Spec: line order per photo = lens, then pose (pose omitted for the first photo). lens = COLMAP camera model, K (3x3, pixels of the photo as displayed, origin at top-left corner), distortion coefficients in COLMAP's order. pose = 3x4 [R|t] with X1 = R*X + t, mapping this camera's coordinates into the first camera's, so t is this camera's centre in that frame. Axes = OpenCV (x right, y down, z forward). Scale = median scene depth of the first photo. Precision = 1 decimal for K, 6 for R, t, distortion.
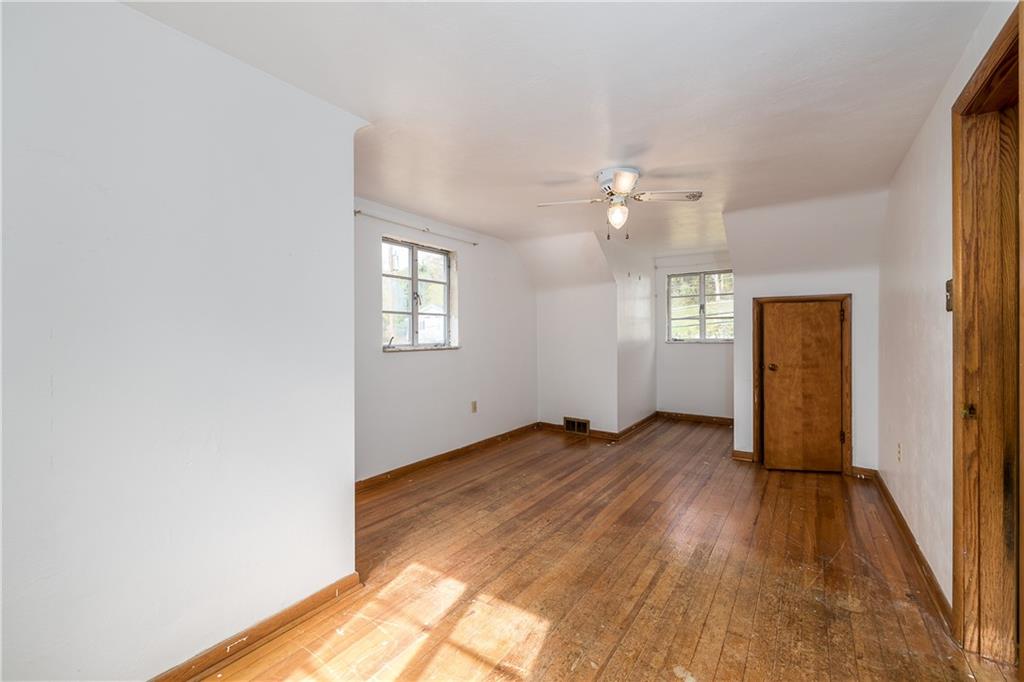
lens RADIAL K [[430.8, 0, 516.0], [0, 430.8, 343.5], [0, 0, 1]] dist [-0.001625, -0.000148]
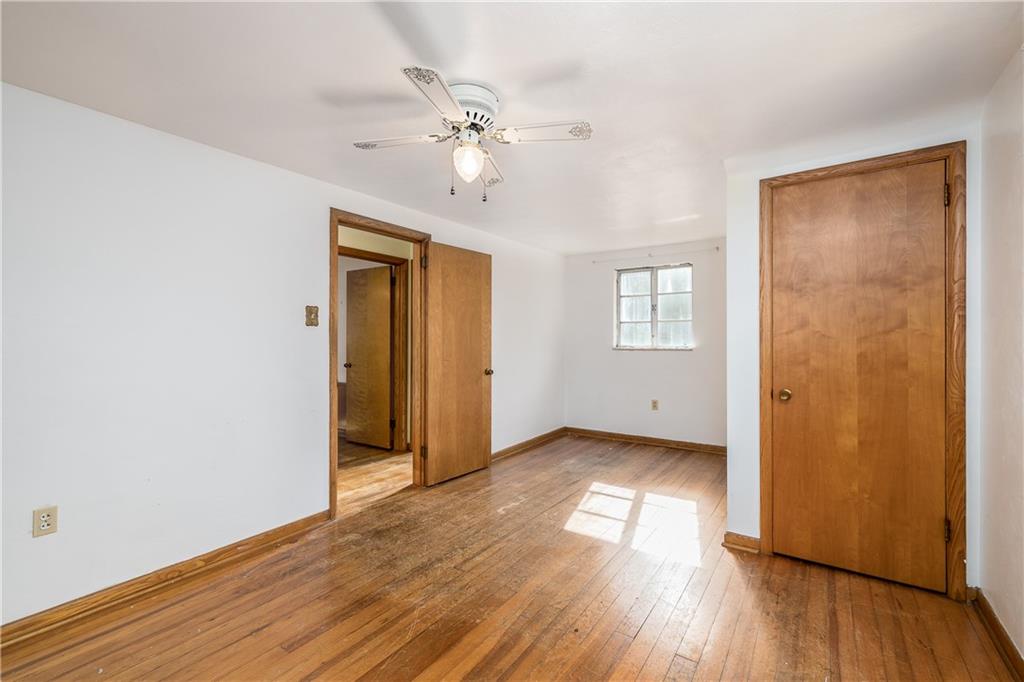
lens RADIAL K [[430.8, 0, 513.7], [0, 430.8, 336.7], [0, 0, 1]] dist [-0.001625, -0.000148]
pose [[-0.999382, 0.005814, 0.034674, 0.182346], [0.006417, 0.999830, 0.017286, -0.051468], [-0.034568, 0.017498, -0.999249, 2.094832]]
